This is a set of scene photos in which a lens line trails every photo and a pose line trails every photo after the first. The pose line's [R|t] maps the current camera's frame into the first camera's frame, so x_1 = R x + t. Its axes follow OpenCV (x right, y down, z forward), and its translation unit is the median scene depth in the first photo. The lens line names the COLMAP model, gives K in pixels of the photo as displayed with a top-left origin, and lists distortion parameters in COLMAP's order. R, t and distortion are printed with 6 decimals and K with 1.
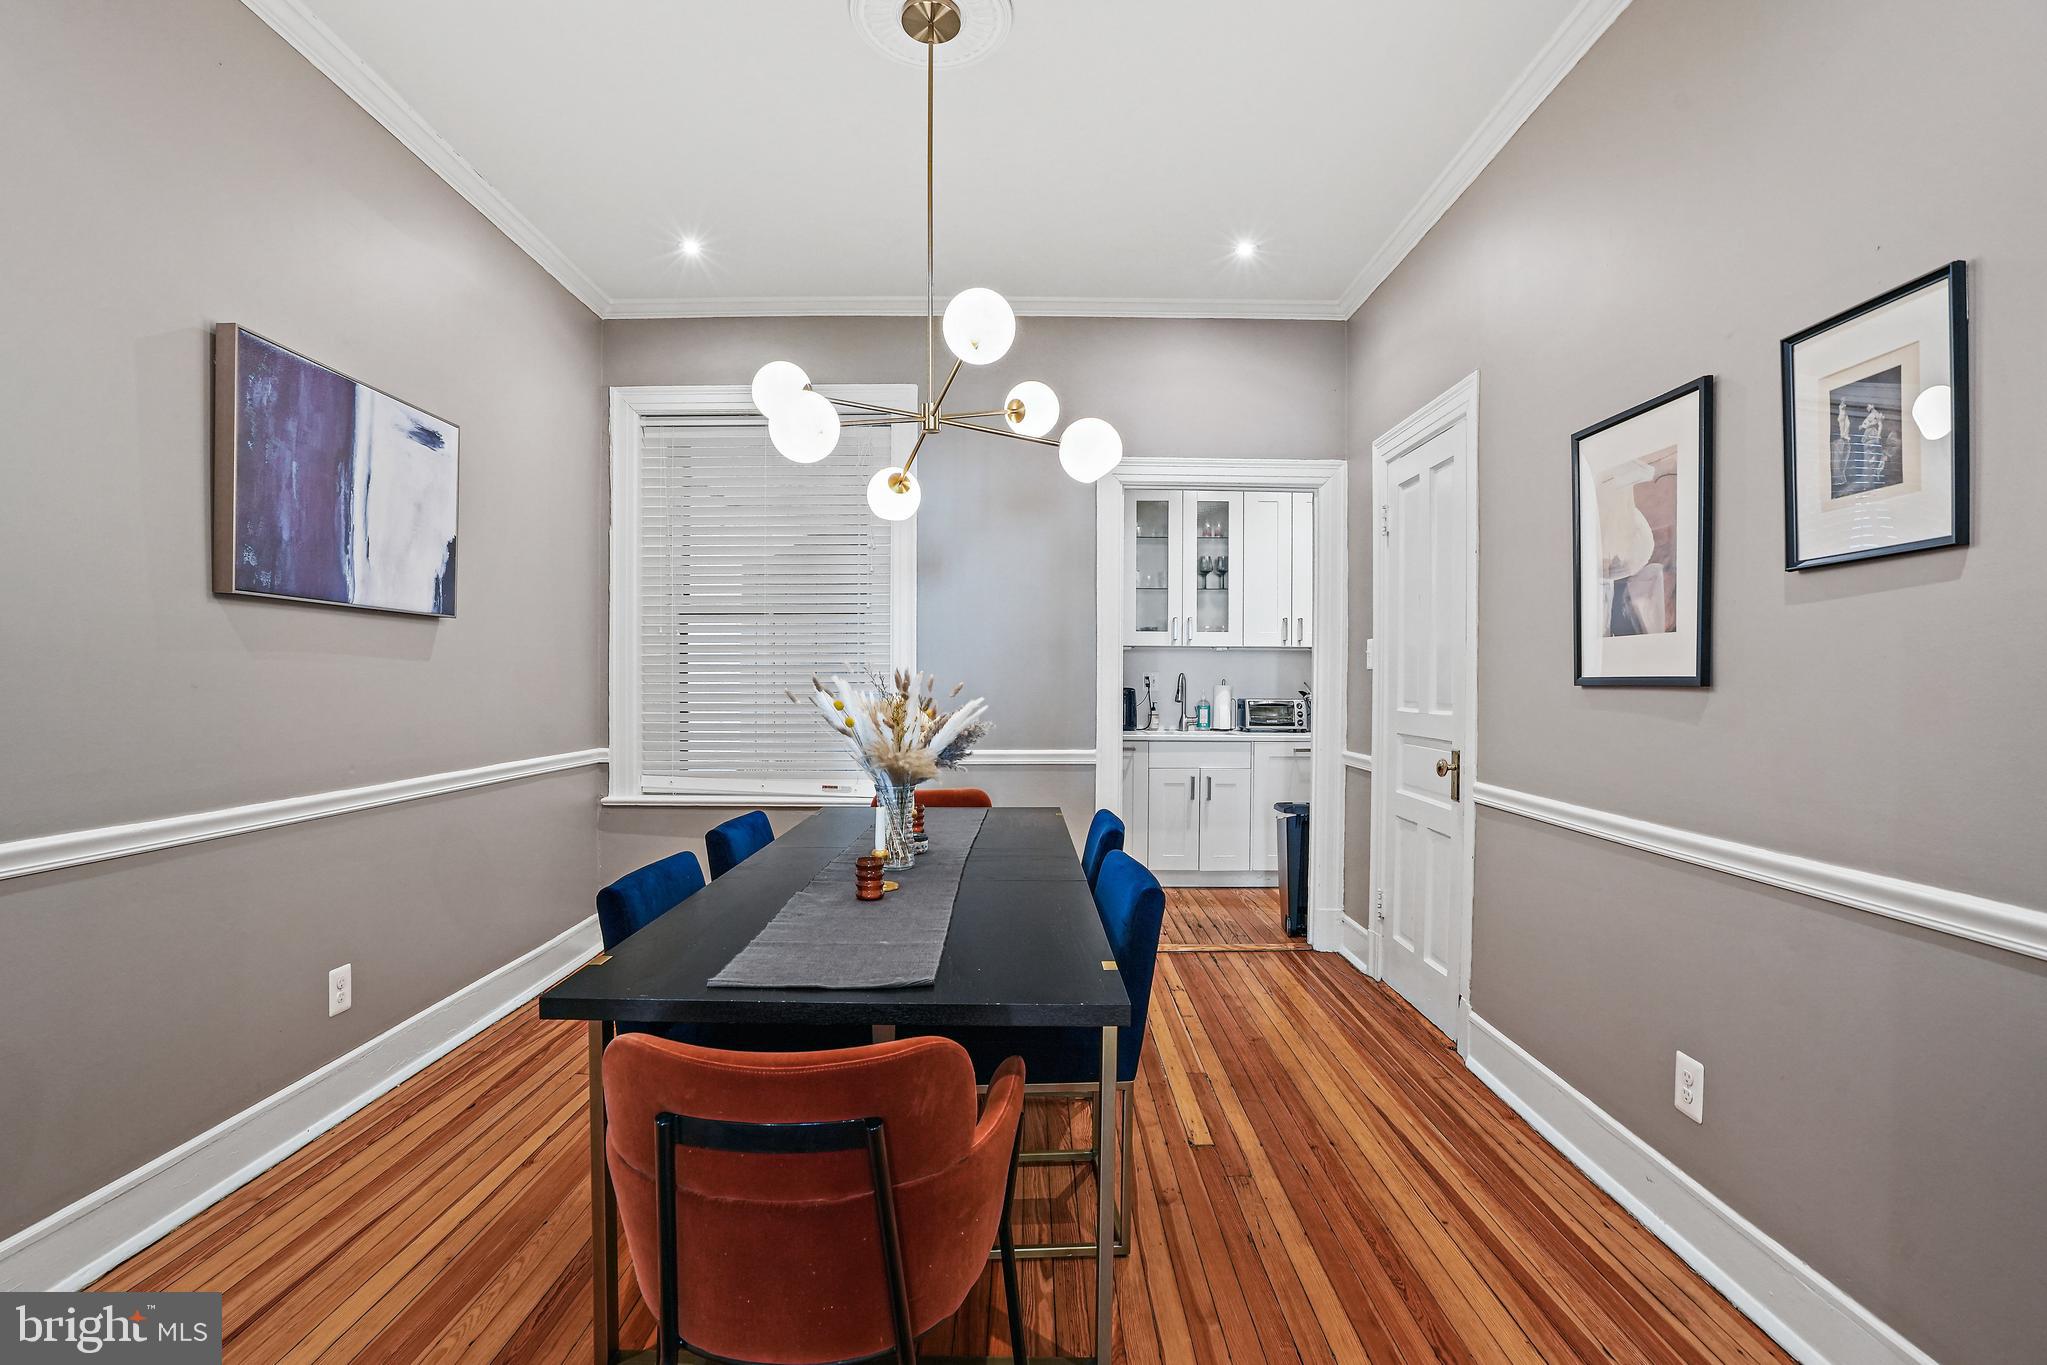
lens RADIAL K [[959.4, 0, 1023.5], [0, 959.4, 682.5], [0, 0, 1]] dist [-0.063048, 0.028558]
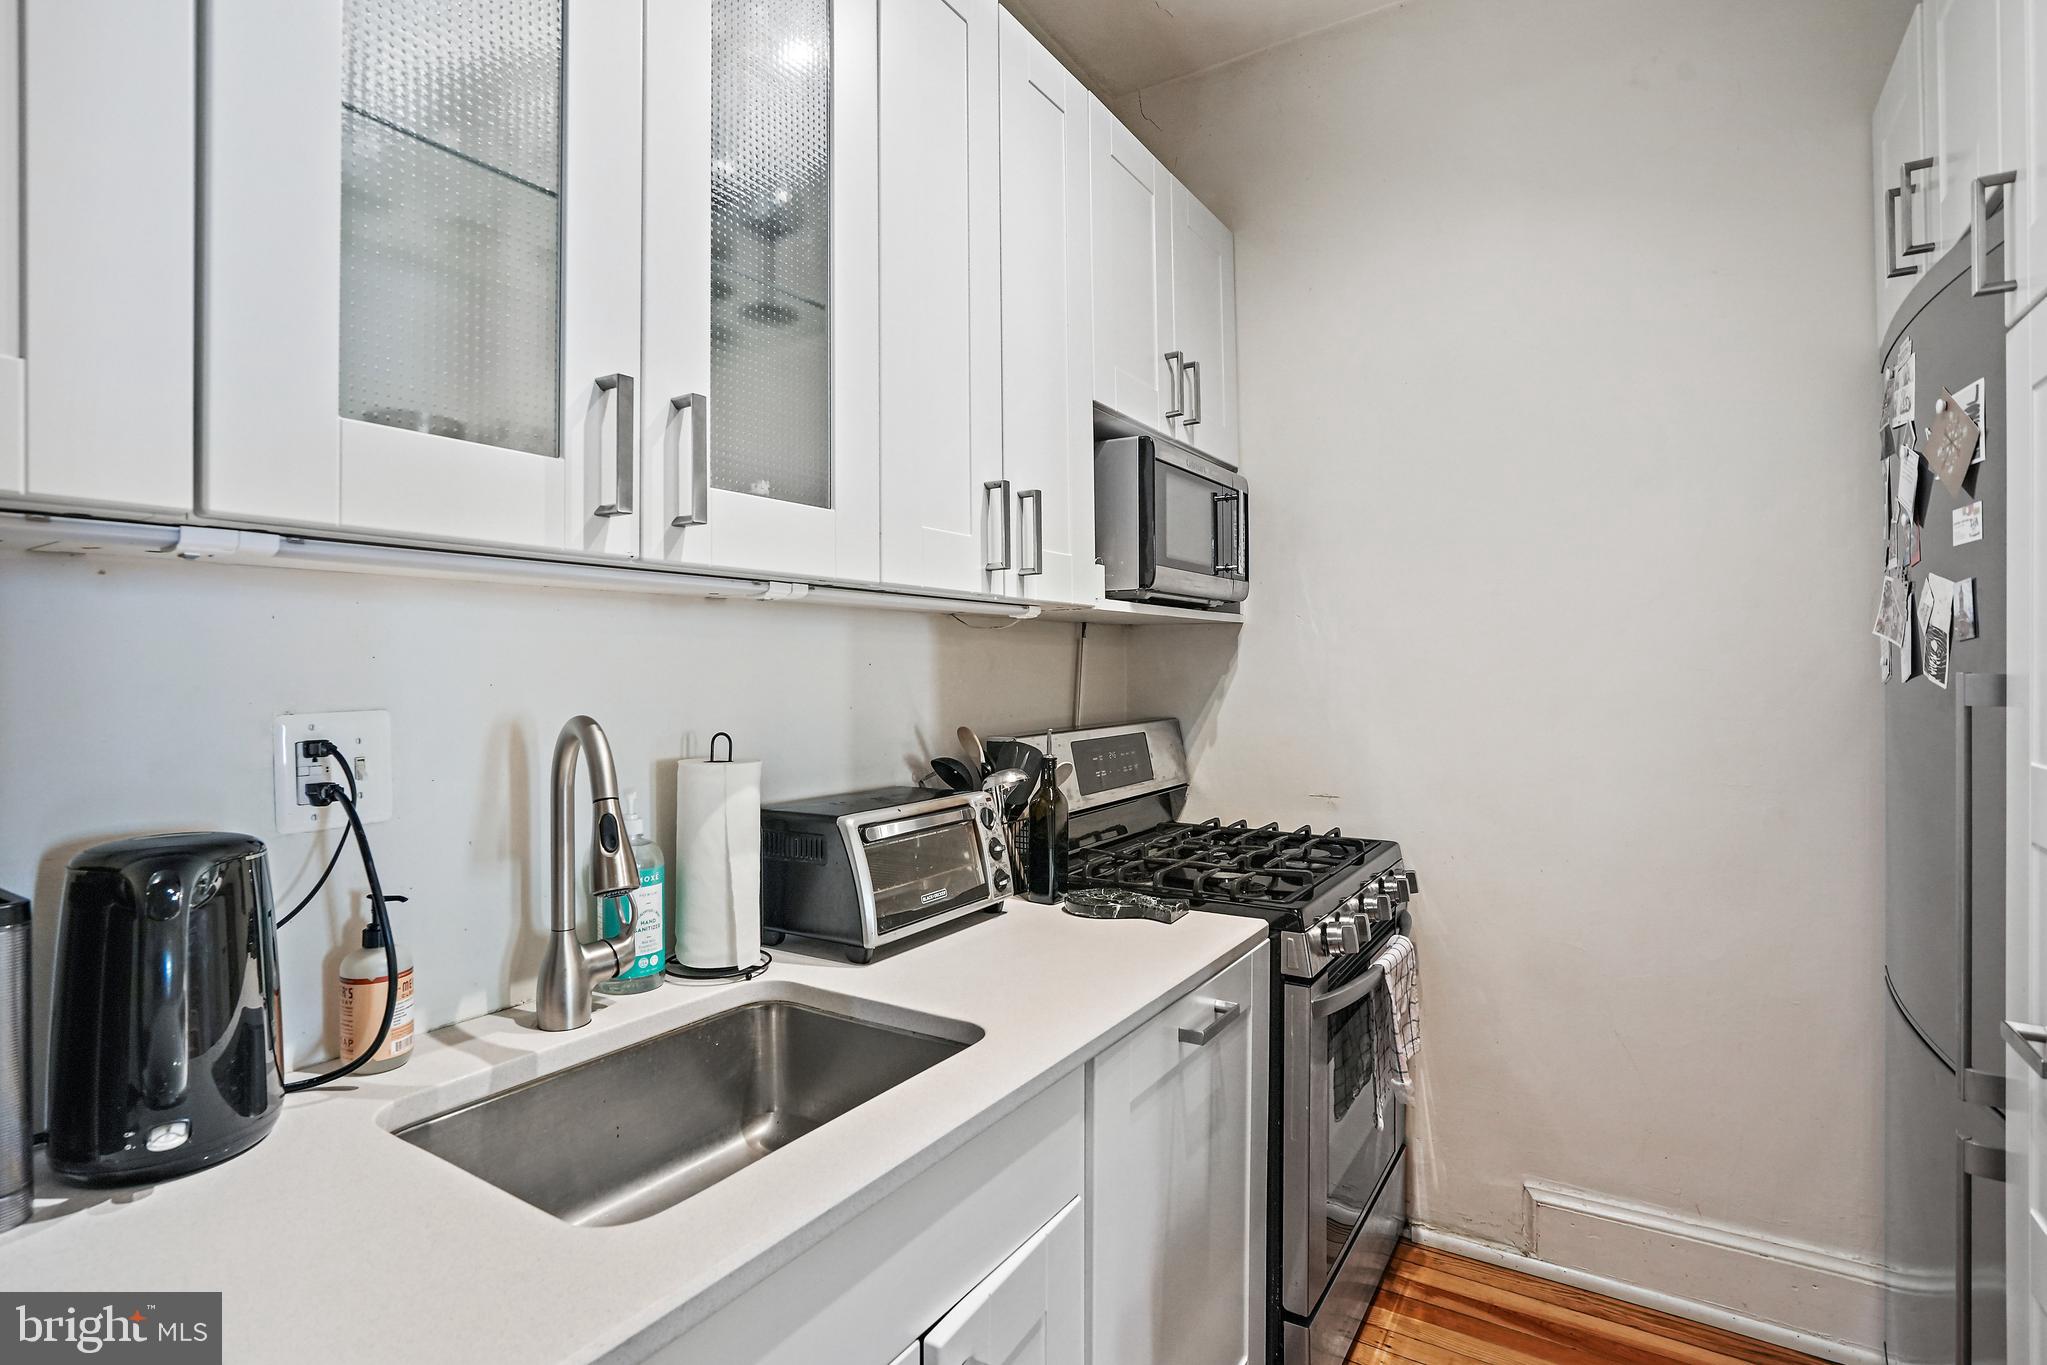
lens RADIAL K [[995.3, 0, 1015.5], [0, 995.3, 685.2], [0, 0, 1]] dist [-0.054446, 0.022680]
pose [[0.531548, -0.020987, 0.846768, 0.053216], [0.016520, 0.999760, 0.014408, -0.017366], [-0.846867, 0.006330, 0.531767, 0.843871]]
